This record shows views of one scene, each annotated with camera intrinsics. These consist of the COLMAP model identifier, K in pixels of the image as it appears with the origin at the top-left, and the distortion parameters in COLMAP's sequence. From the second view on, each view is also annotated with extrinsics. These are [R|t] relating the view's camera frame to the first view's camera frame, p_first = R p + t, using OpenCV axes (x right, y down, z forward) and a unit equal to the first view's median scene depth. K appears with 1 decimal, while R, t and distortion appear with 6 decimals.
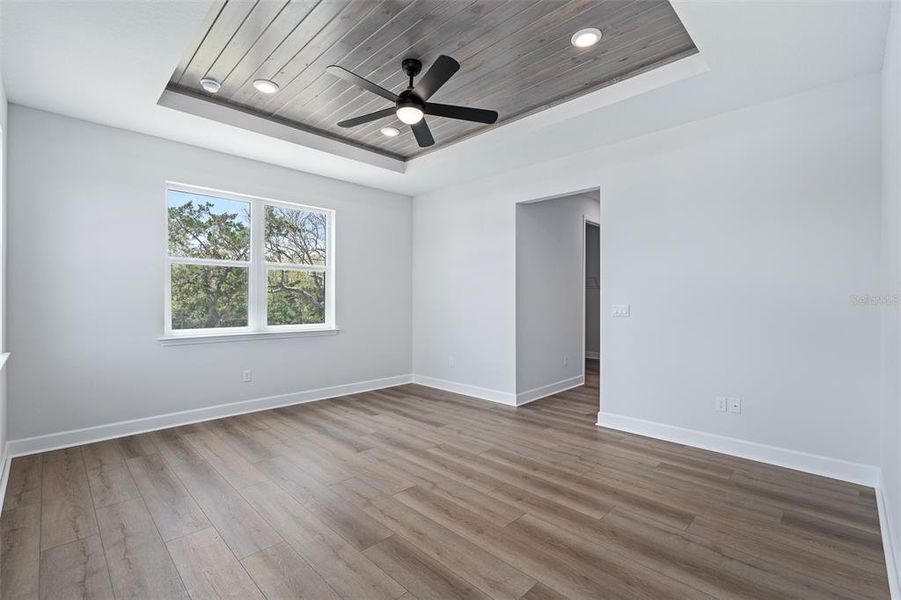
lens RADIAL K [[401.5, 0, 450.5], [0, 401.5, 300.0], [0, 0, 1]] dist [-0.001313, 0.000093]
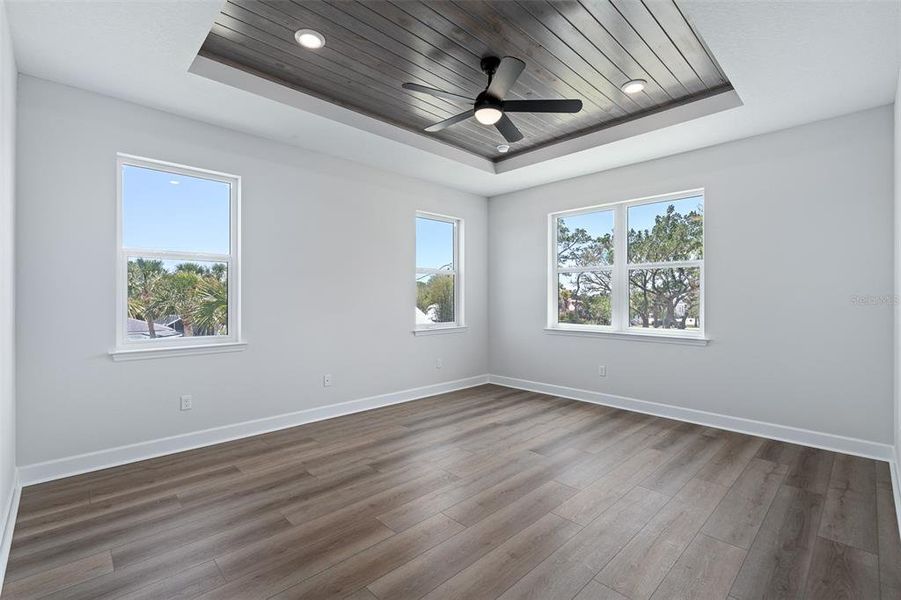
lens RADIAL K [[401.5, 0, 450.5], [0, 401.5, 300.0], [0, 0, 1]] dist [-0.001313, 0.000093]
pose [[-0.020361, 0.000915, -0.999792, 0.789714], [0.000562, 0.999999, 0.000903, -0.004991], [0.999793, -0.000543, -0.020361, 0.814789]]
